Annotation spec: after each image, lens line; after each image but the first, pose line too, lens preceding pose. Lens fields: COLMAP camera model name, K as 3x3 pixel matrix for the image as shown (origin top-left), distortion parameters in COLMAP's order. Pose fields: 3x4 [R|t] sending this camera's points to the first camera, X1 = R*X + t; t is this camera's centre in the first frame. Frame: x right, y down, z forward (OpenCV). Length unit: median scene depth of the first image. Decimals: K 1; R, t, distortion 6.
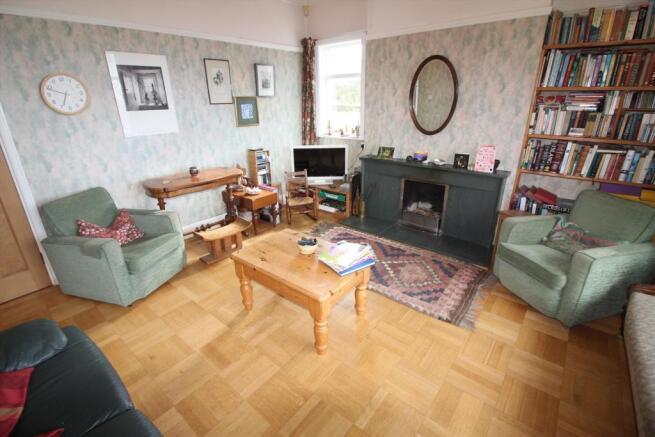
lens RADIAL K [[302.4, 0, 327.5], [0, 302.4, 218.5], [0, 0, 1]] dist [-0.000317, -0.012997]
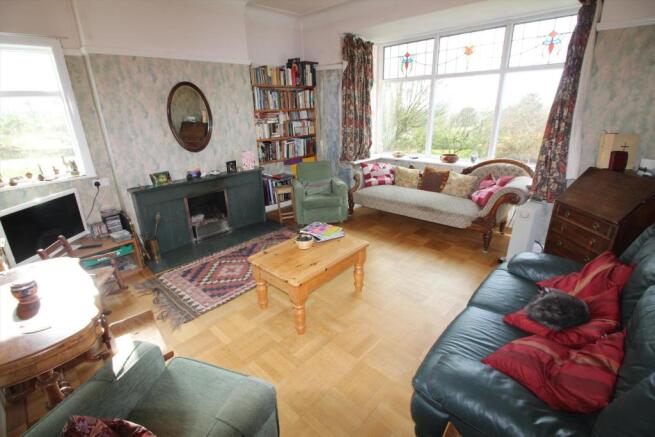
lens RADIAL K [[302.4, 0, 327.5], [0, 302.4, 218.5], [0, 0, 1]] dist [-0.000317, -0.012997]
pose [[0.072878, -0.334476, 0.939582, -0.781211], [0.391941, 0.875896, 0.281404, -0.195688], [-0.917099, 0.347752, 0.194928, 0.451769]]
